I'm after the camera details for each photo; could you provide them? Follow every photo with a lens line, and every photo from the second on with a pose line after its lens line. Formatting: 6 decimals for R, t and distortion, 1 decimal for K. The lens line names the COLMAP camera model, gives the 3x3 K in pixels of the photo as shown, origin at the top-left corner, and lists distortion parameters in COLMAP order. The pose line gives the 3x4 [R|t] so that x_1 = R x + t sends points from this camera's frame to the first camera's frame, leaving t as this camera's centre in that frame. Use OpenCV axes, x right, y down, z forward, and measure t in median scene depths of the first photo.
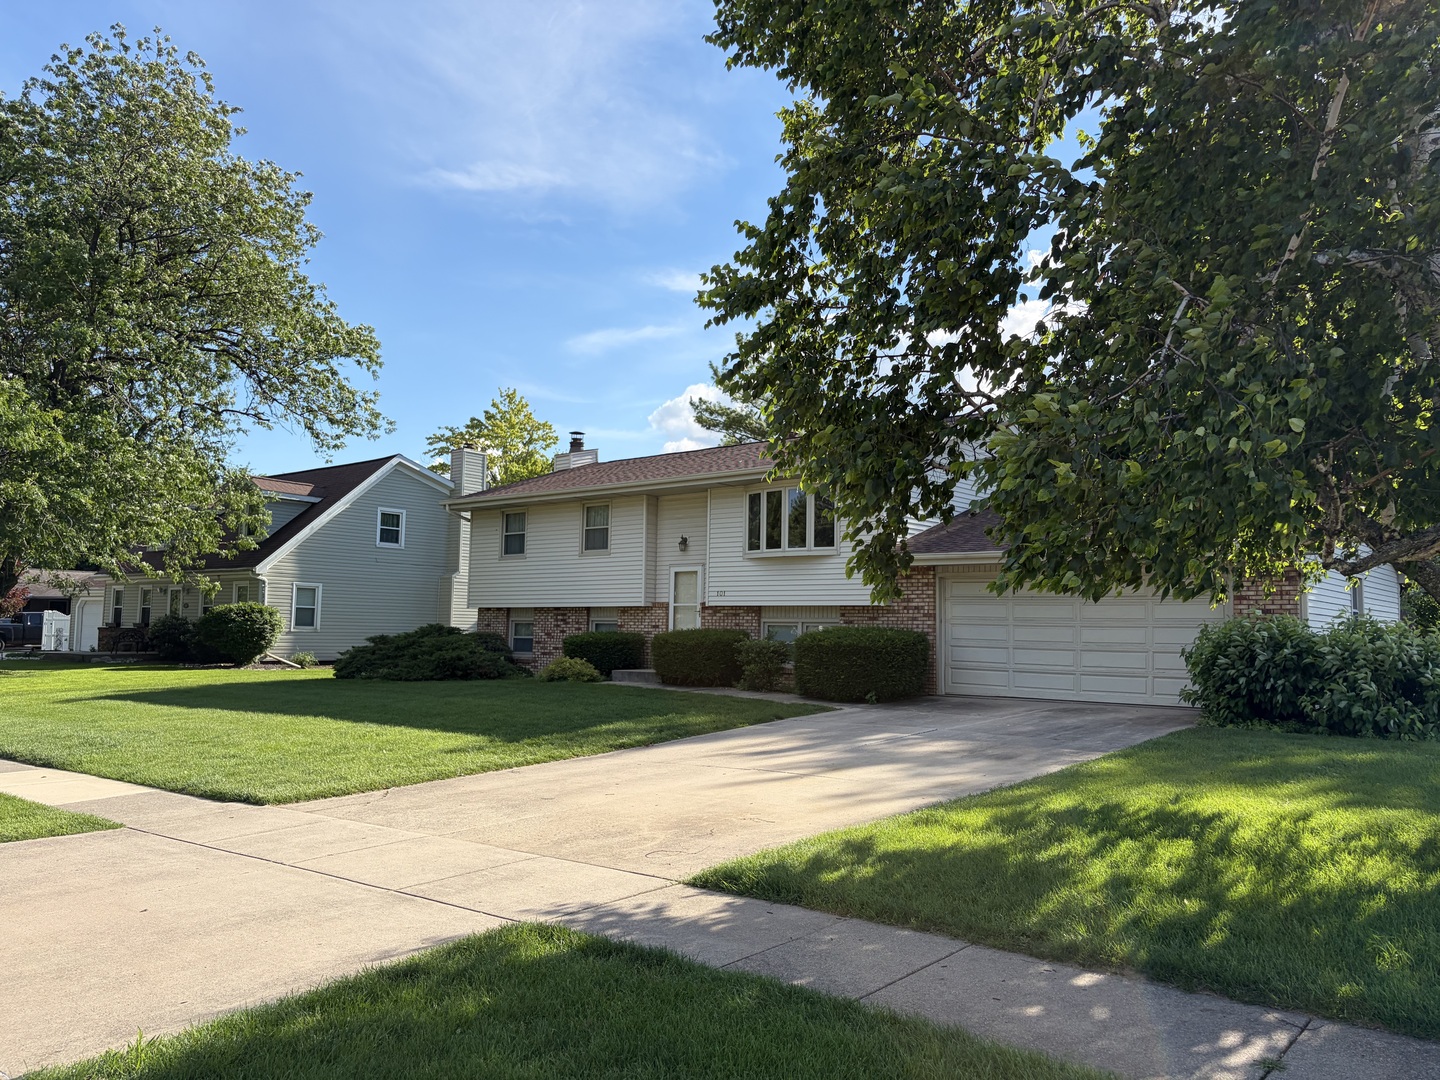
lens RADIAL K [[1086.8, 0, 717.7], [0, 1086.8, 554.6], [0, 0, 1]] dist [0.053496, -0.051899]
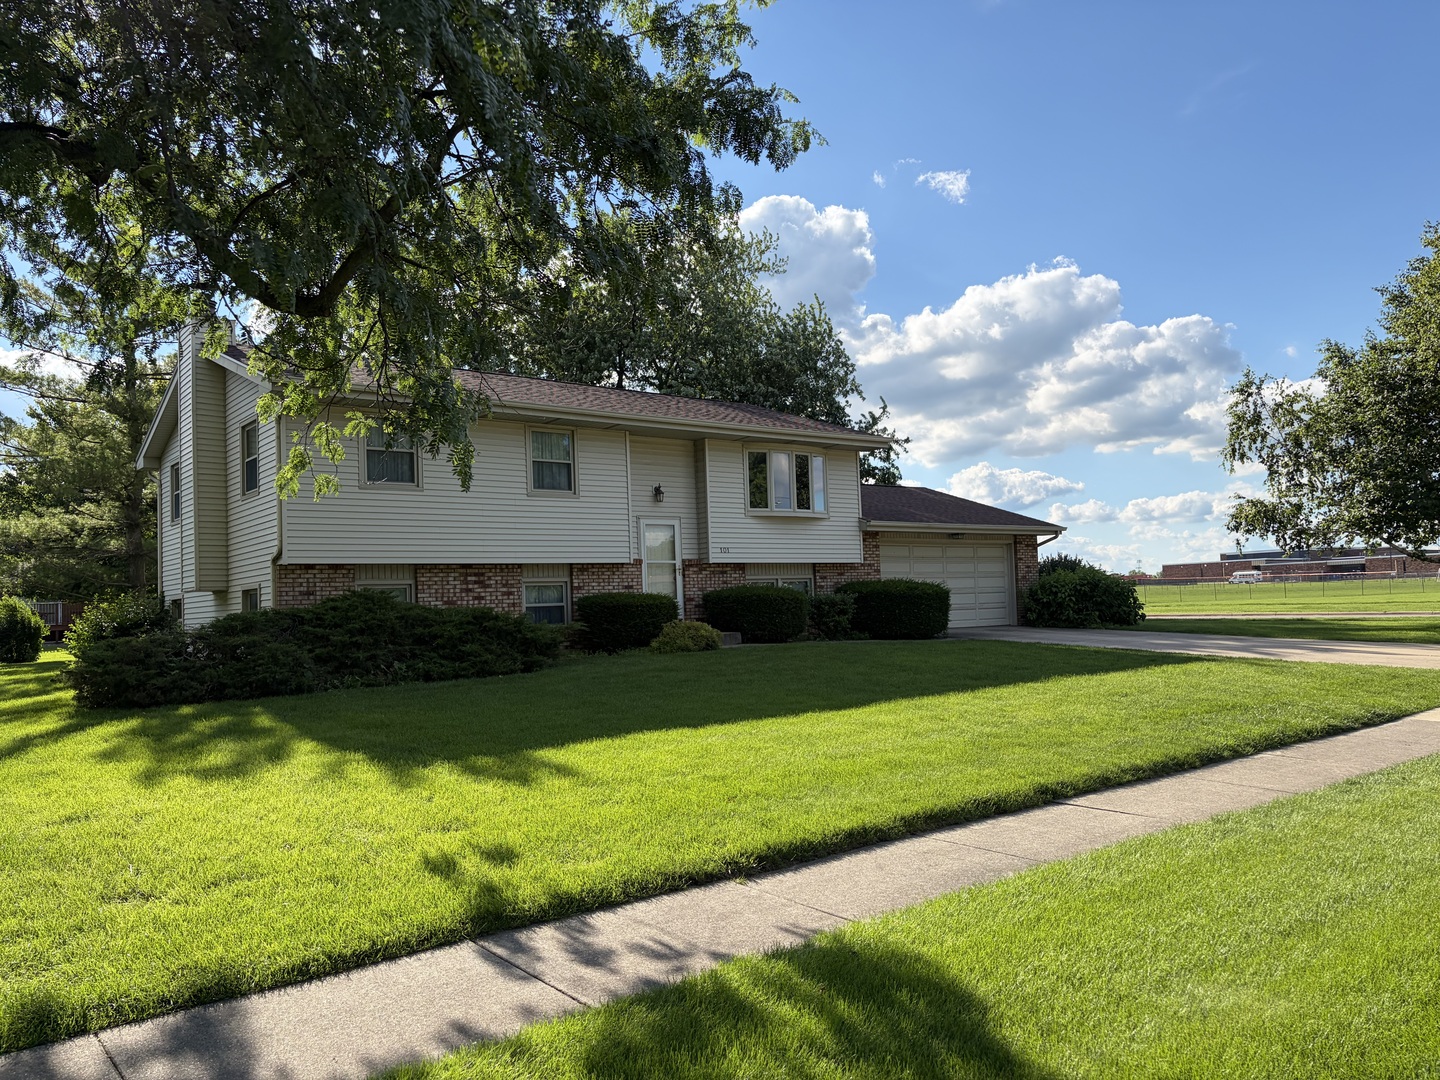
lens RADIAL K [[1086.8, 0, 716.9], [0, 1086.8, 538.1], [0, 0, 1]] dist [0.053496, -0.051899]
pose [[0.236291, 0.036727, 0.970988, -0.855434], [-0.034123, 0.998983, -0.029482, 0.049606], [-0.971083, -0.026166, 0.237304, 0.714338]]
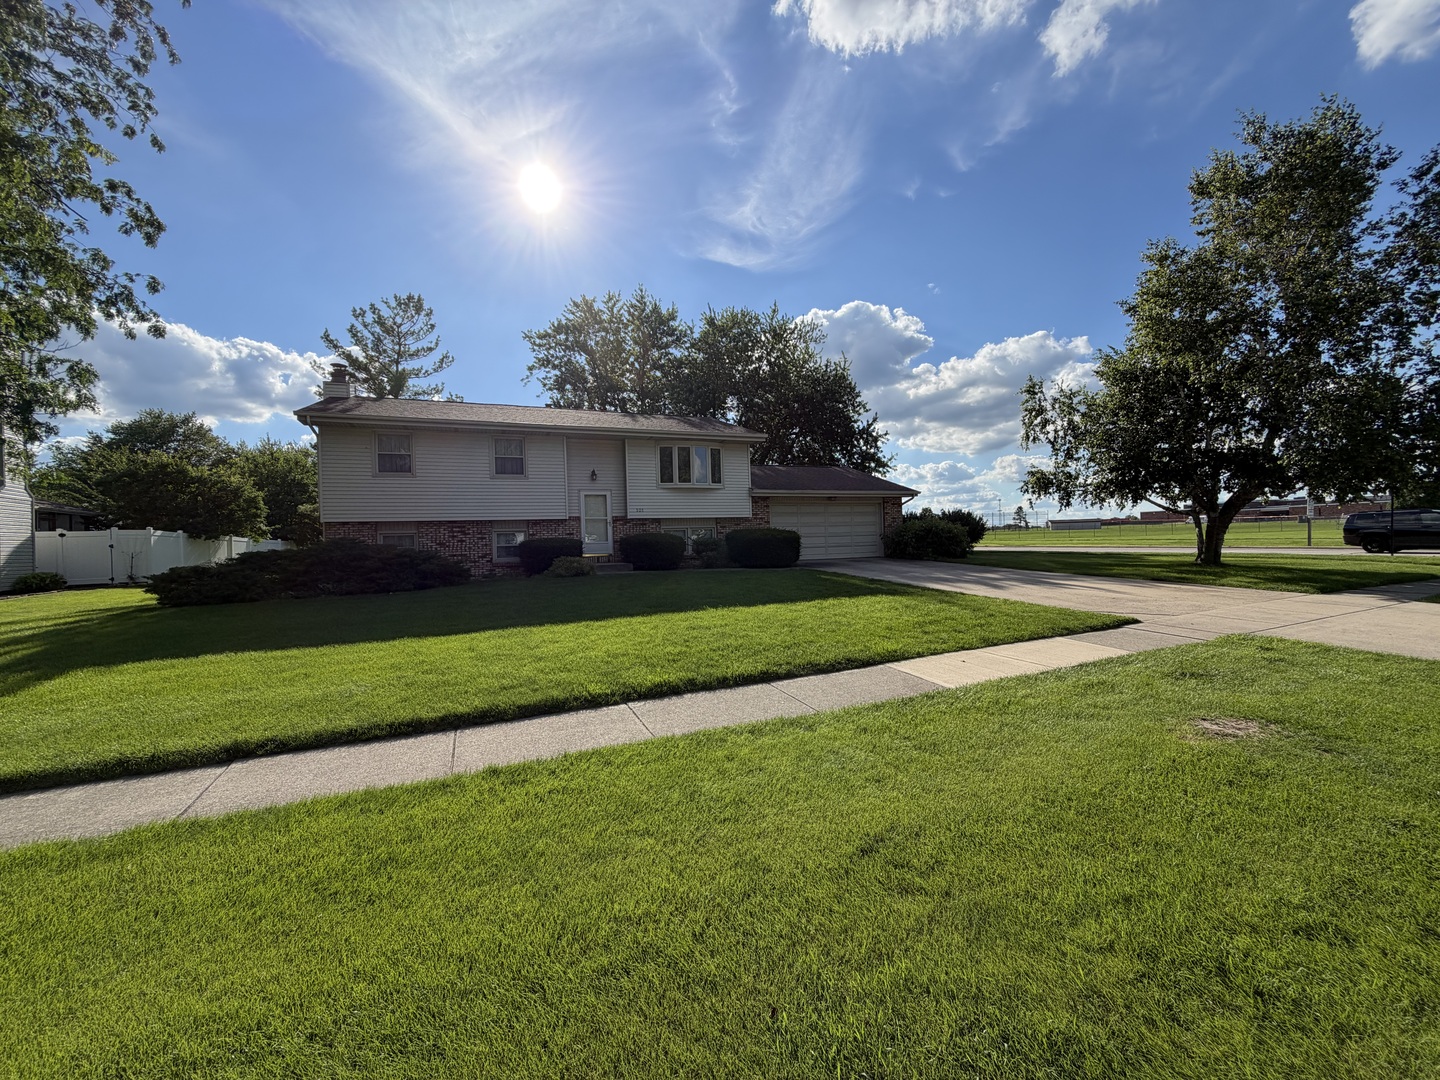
lens RADIAL K [[571.1, 0, 724.3], [0, 571.1, 540.6], [0, 0, 1]] dist [-0.001104, 0.001128]
pose [[0.477662, -0.030427, 0.878017, -0.588601], [-0.028252, 0.998351, 0.049967, 0.032322], [-0.878090, -0.048673, 0.476014, 0.471376]]
